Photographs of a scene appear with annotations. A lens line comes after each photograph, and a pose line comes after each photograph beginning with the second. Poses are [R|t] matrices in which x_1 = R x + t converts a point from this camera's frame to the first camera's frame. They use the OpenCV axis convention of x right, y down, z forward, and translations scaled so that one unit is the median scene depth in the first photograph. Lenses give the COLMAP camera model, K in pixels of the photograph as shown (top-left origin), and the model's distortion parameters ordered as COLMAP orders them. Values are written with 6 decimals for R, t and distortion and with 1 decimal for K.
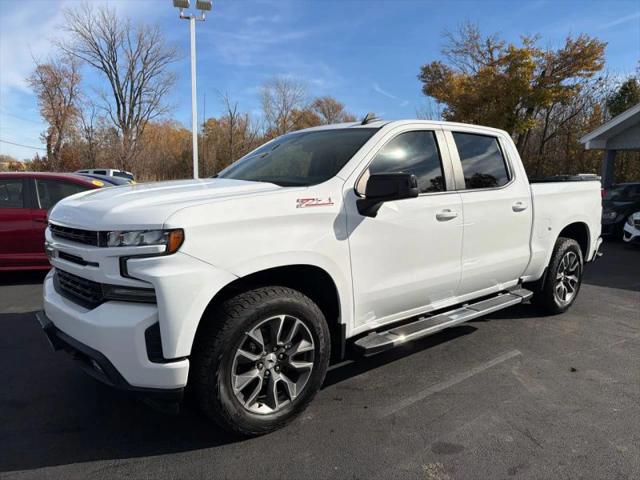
lens RADIAL K [[454.7, 0, 328.3], [0, 454.7, 243.8], [0, 0, 1]] dist [0.041971, -0.059628]
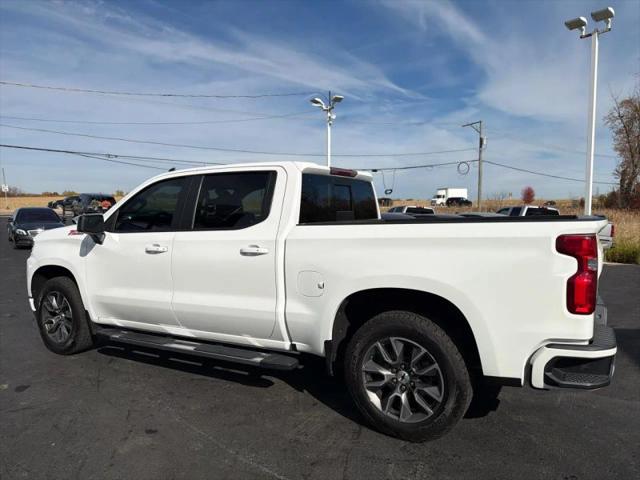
lens RADIAL K [[454.7, 0, 313.8], [0, 454.7, 243.3], [0, 0, 1]] dist [0.041971, -0.059628]
pose [[0.348038, 0.050862, -0.936100, 1.102350], [-0.121483, 0.992555, 0.008763, -0.101314], [0.929576, 0.110670, 0.351625, 0.708973]]
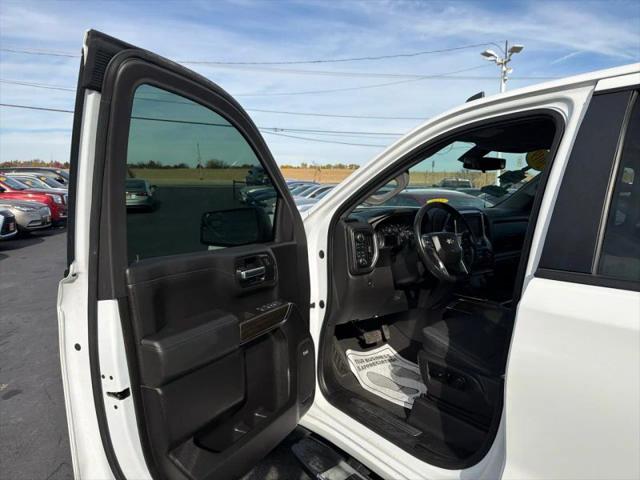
lens RADIAL K [[454.7, 0, 312.5], [0, 454.7, 250.7], [0, 0, 1]] dist [0.041971, -0.059628]
pose [[-0.032667, 0.133354, -0.990530, 0.851478], [-0.147722, 0.979530, 0.136745, -0.164013], [0.988489, 0.150790, -0.012299, 1.002783]]
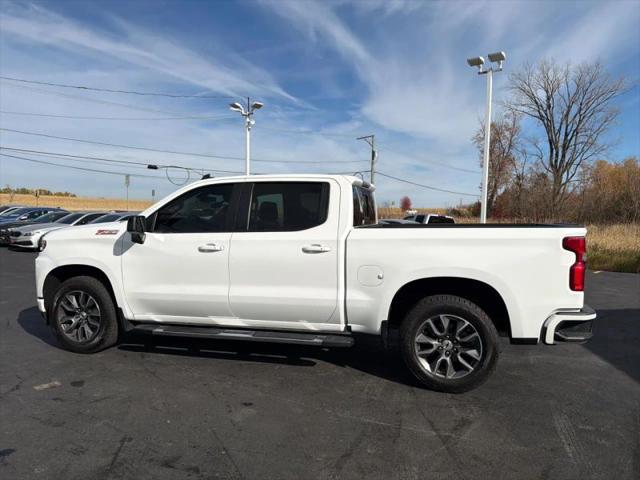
lens RADIAL K [[454.7, 0, 320.3], [0, 454.7, 243.9], [0, 0, 1]] dist [0.041971, -0.059628]
pose [[0.577733, 0.046209, -0.814917, 1.096792], [-0.122419, 0.992009, -0.030538, -0.054290], [0.806993, 0.117404, 0.578773, 0.371814]]
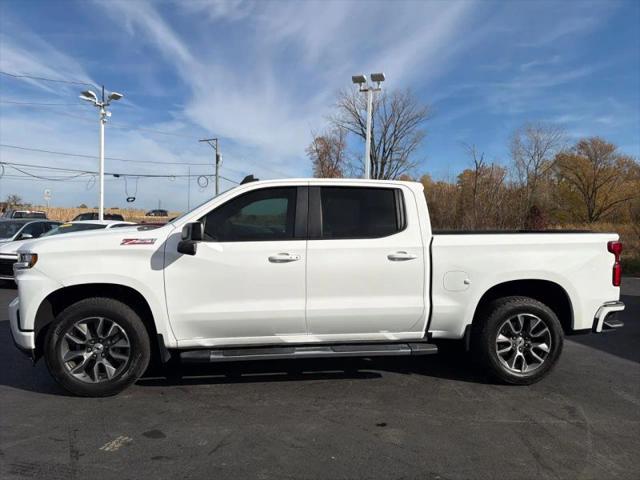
lens RADIAL K [[454.7, 0, 317.3], [0, 454.7, 242.4], [0, 0, 1]] dist [0.041971, -0.059628]
pose [[0.841046, 0.024867, -0.540392, 0.701321], [-0.085016, 0.992606, -0.086639, -0.007347], [0.534242, 0.118809, 0.836941, 0.058716]]
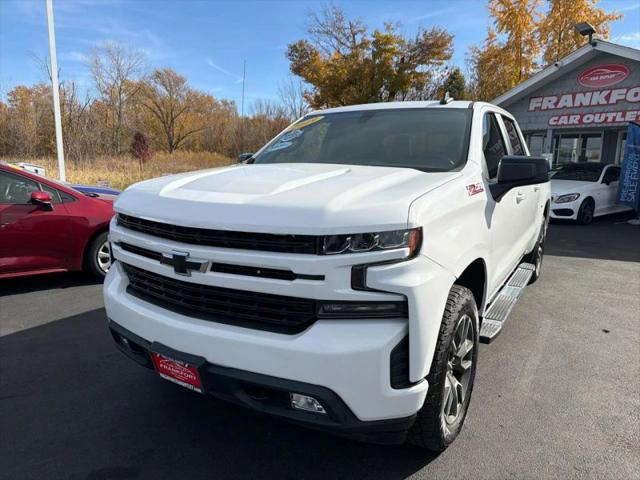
lens RADIAL K [[454.7, 0, 324.4], [0, 454.7, 238.1], [0, 0, 1]] dist [0.041971, -0.059628]
pose [[0.946306, -0.058095, 0.318008, -0.252546], [0.047156, 0.998004, 0.041995, -0.018656], [-0.319813, -0.024744, 0.947157, 0.087591]]
